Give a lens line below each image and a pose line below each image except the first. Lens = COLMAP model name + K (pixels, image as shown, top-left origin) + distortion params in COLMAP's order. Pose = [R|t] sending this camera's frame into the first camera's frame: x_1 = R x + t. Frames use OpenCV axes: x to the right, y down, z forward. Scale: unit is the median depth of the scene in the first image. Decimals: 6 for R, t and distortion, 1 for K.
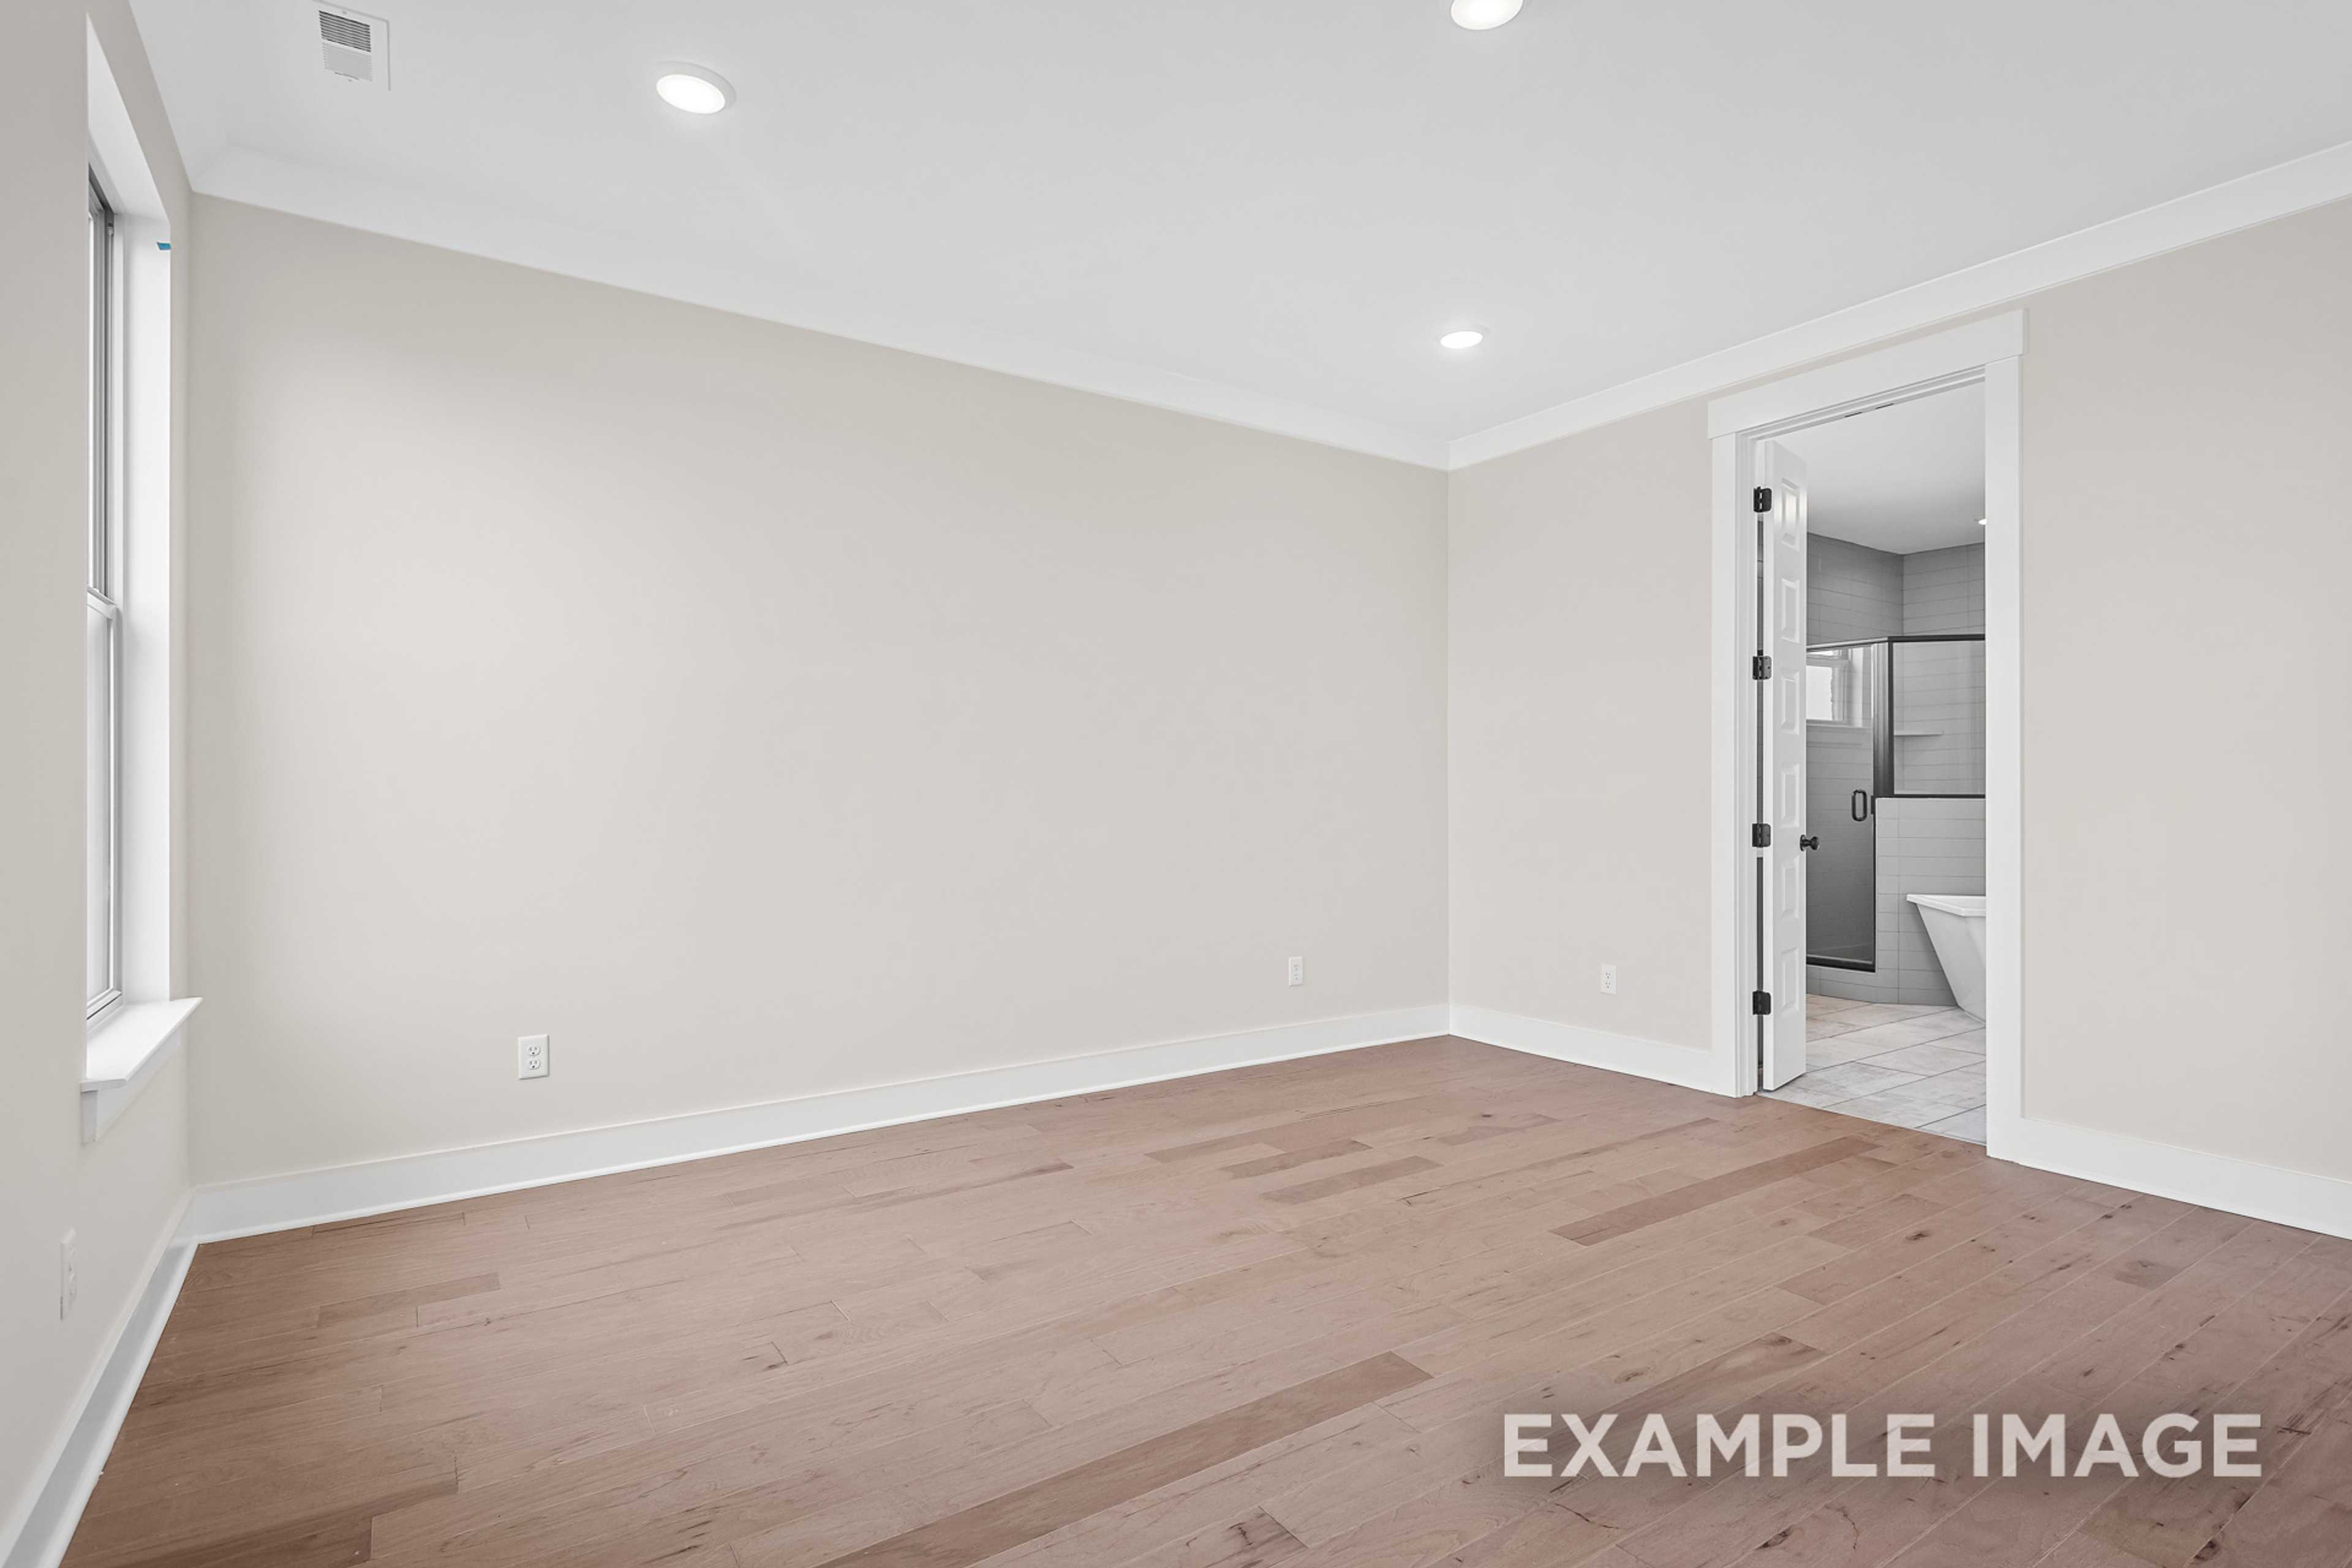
lens RADIAL K [[1164.6, 0, 1170.4], [0, 1164.6, 794.7], [0, 0, 1]] dist [0.000346, 0.000182]
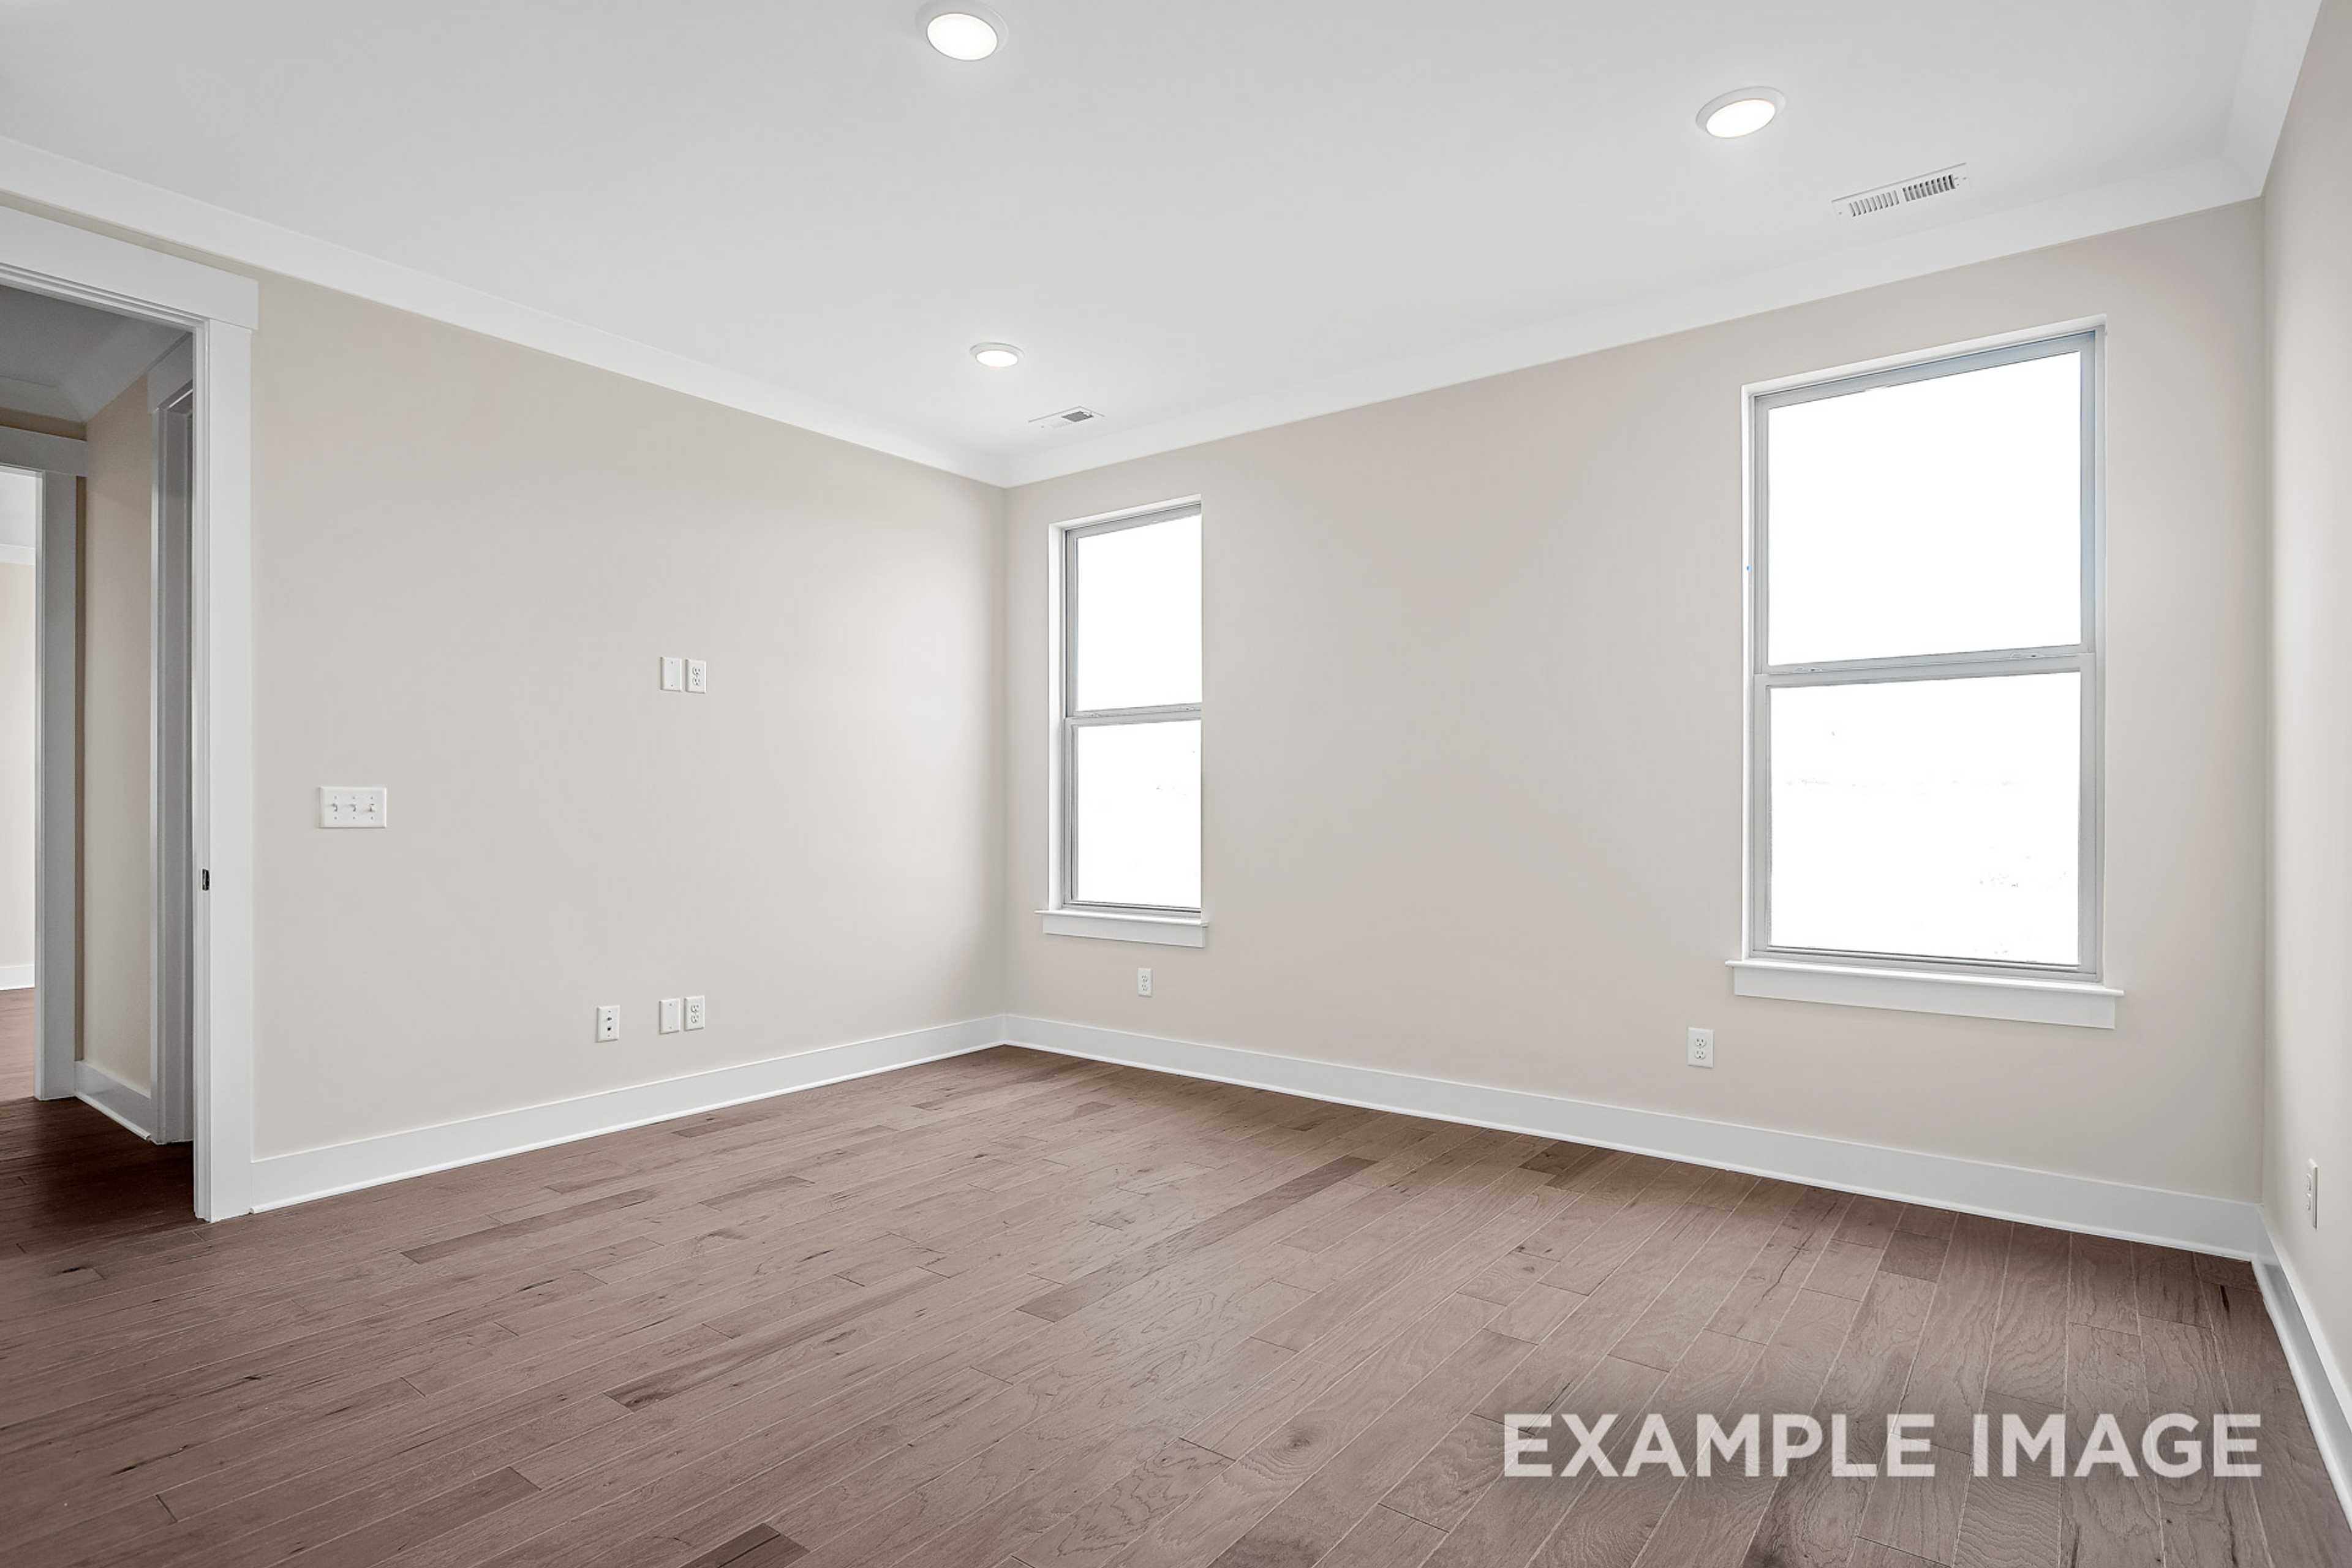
lens RADIAL K [[1164.6, 0, 1170.4], [0, 1164.6, 794.7], [0, 0, 1]] dist [0.000346, 0.000182]
pose [[-0.946222, -0.001321, -0.323516, 0.412634], [0.000478, 0.999985, -0.005482, -0.004409], [0.323518, -0.005342, -0.946207, 1.946004]]
